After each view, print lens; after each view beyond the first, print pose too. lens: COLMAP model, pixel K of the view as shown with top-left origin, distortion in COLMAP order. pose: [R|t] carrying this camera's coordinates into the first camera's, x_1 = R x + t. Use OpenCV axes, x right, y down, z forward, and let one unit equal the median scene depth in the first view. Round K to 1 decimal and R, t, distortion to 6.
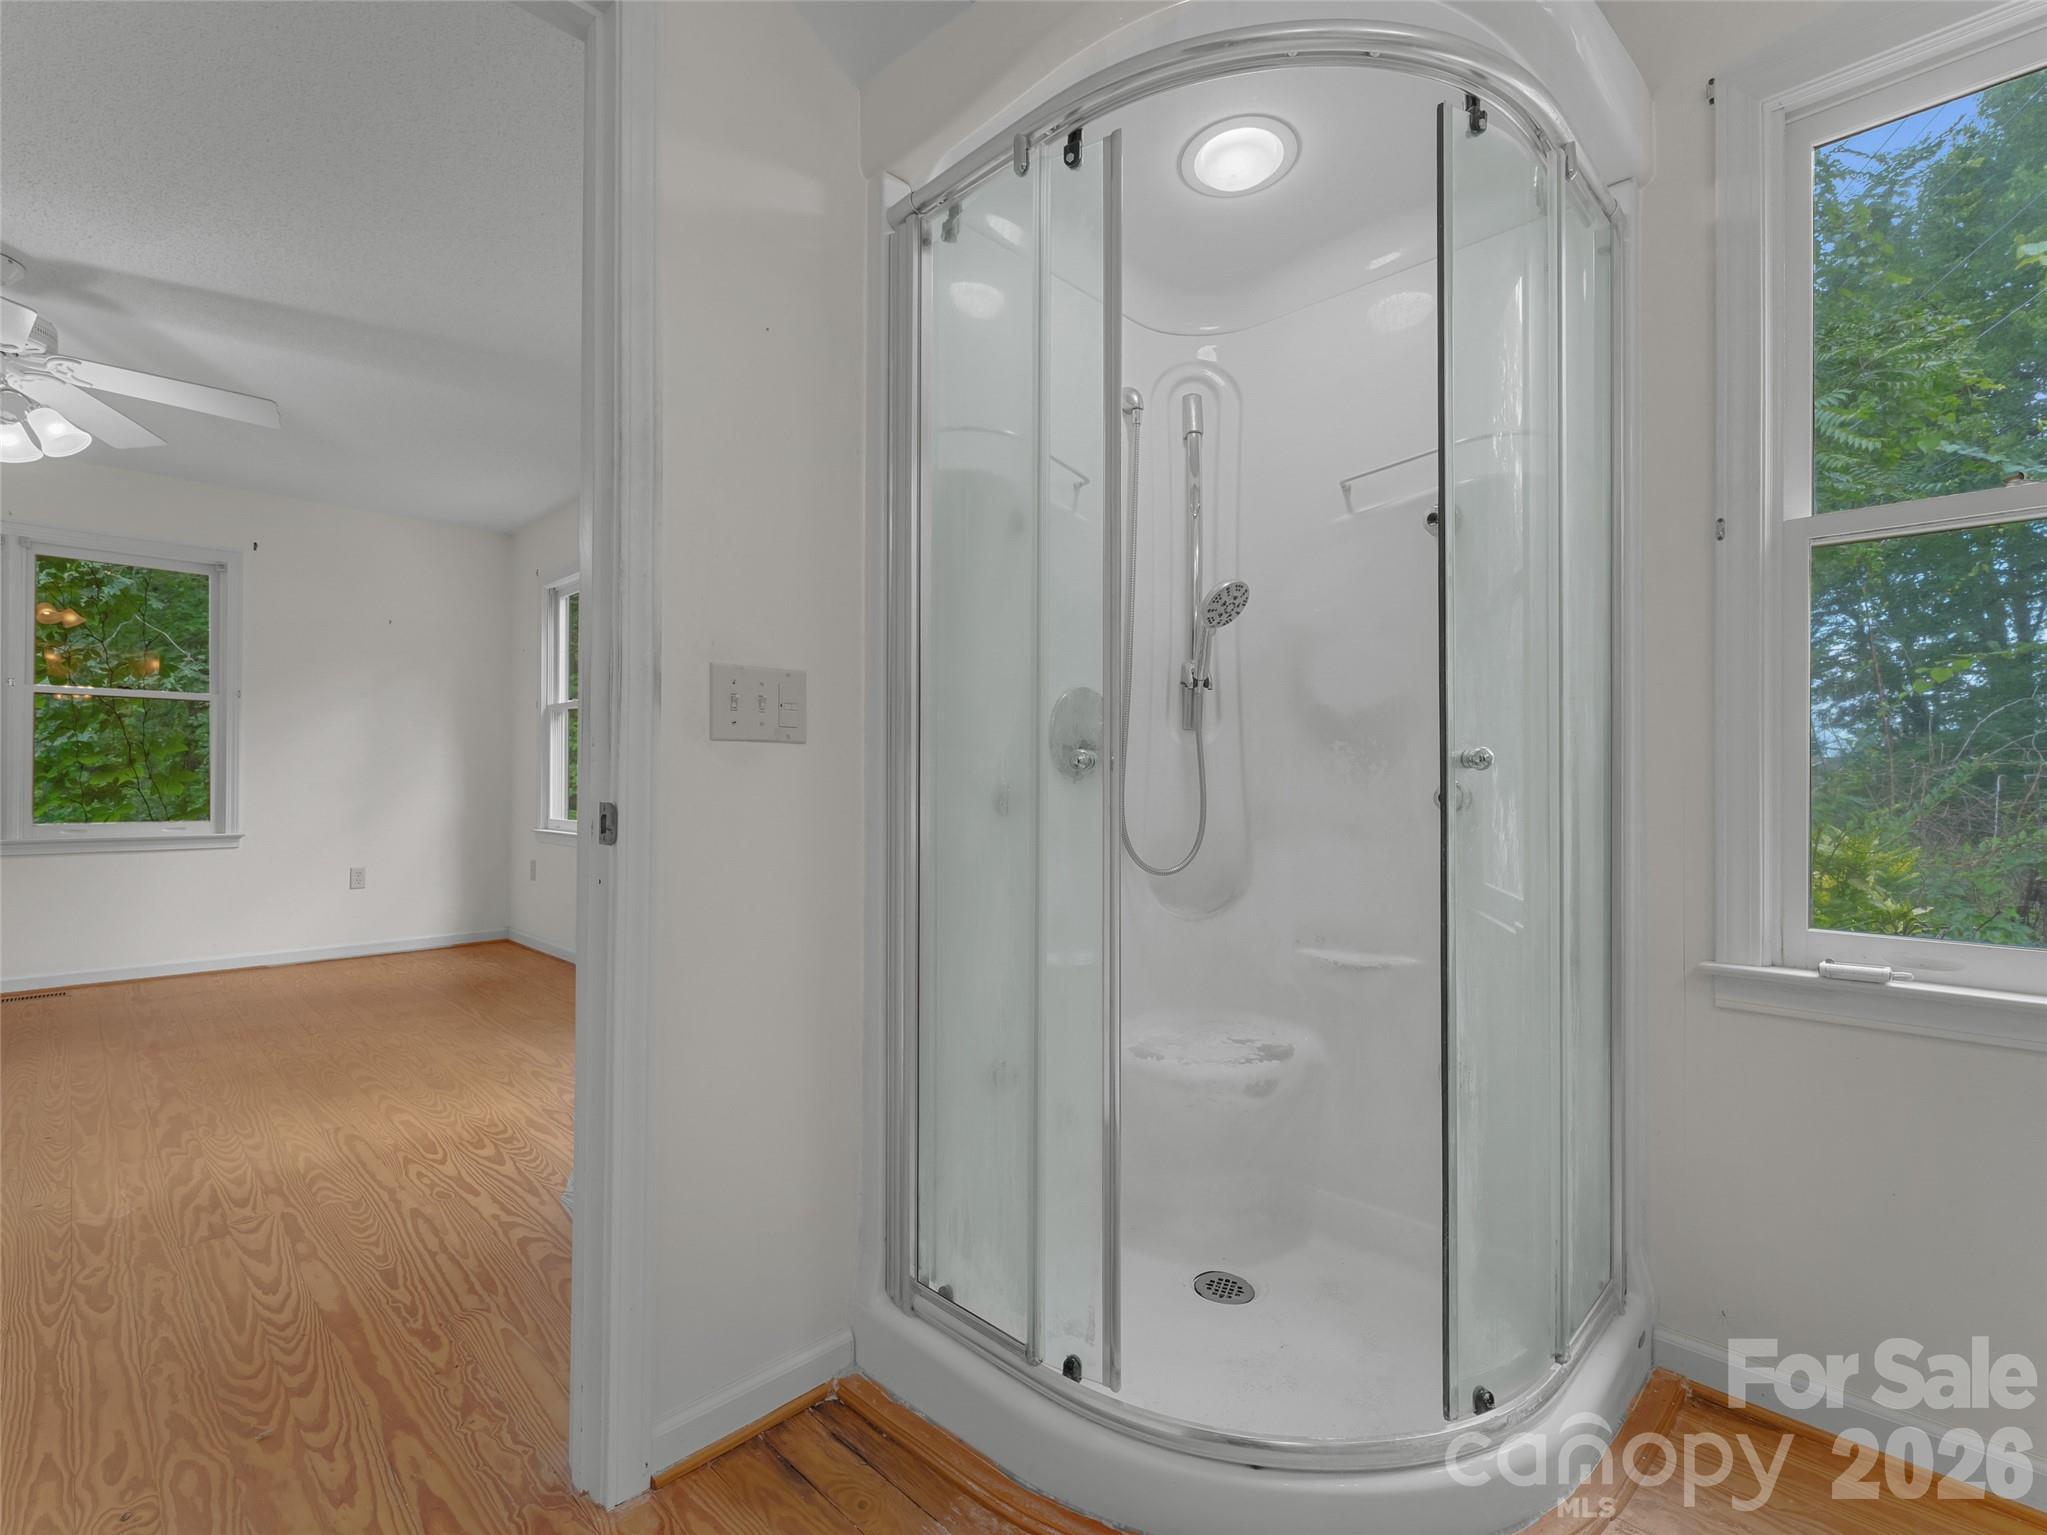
lens RADIAL K [[939.6, 0, 1023.0], [0, 939.6, 775.5], [0, 0, 1]] dist [0.005510, 0.000735]
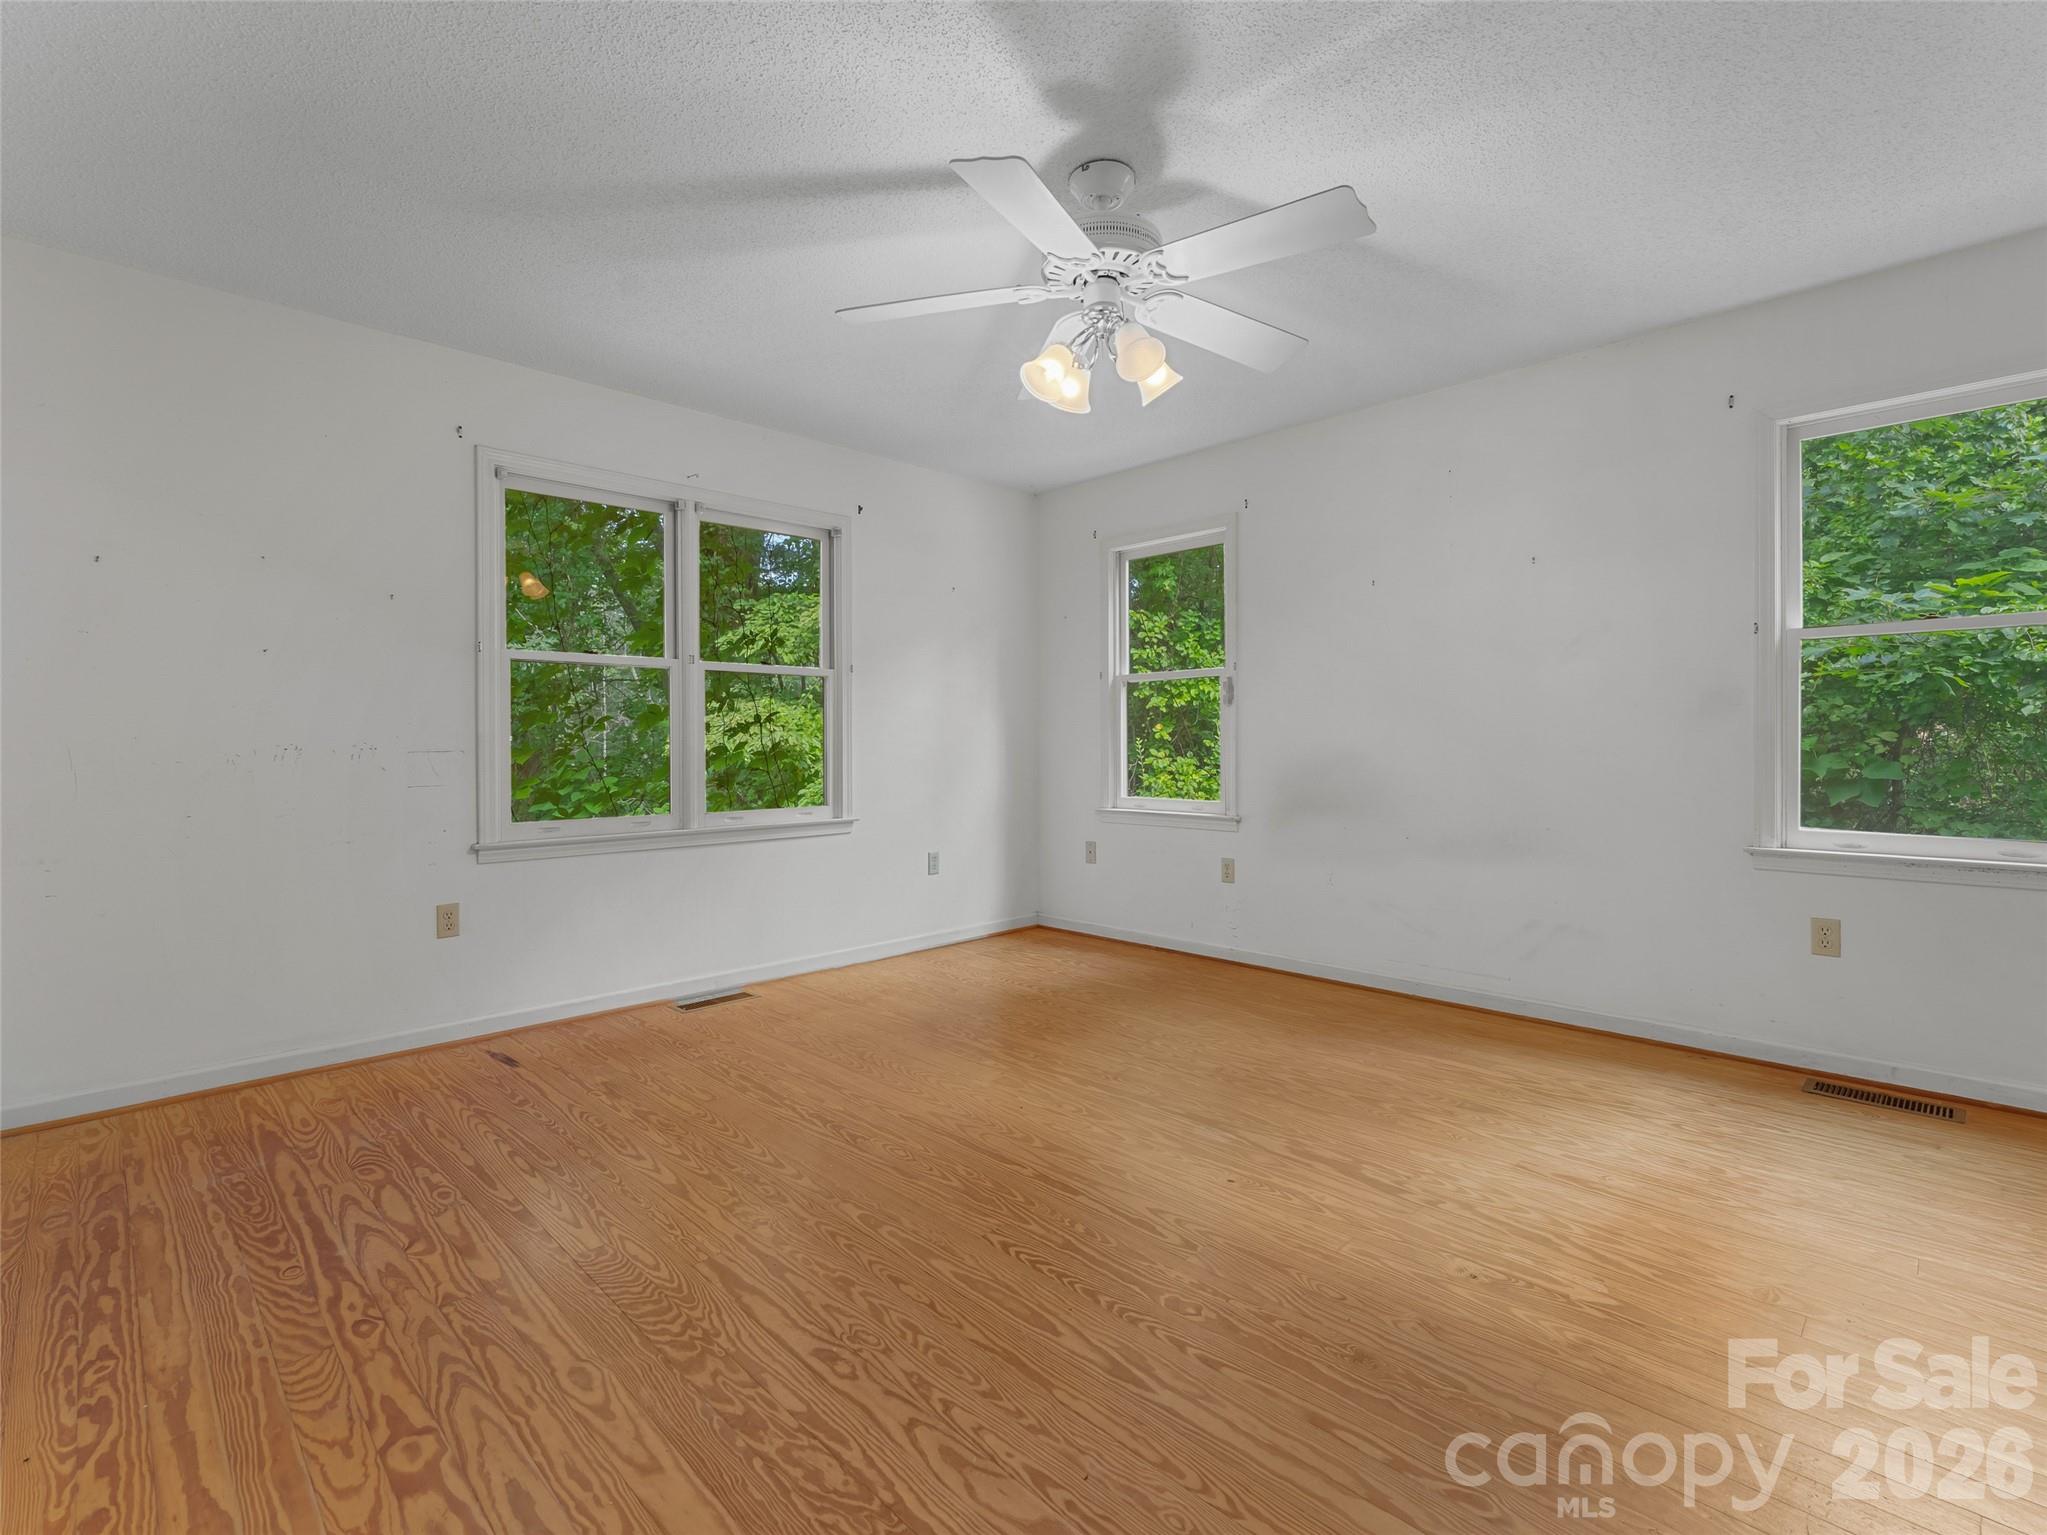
lens RADIAL K [[939.6, 0, 1024.9], [0, 939.6, 756.4], [0, 0, 1]] dist [0.005510, 0.000735]
pose [[0.999865, -0.008957, 0.013798, -1.072462], [0.008629, 0.999683, 0.023653, -0.031734], [-0.014006, -0.023530, 0.999625, 0.116553]]
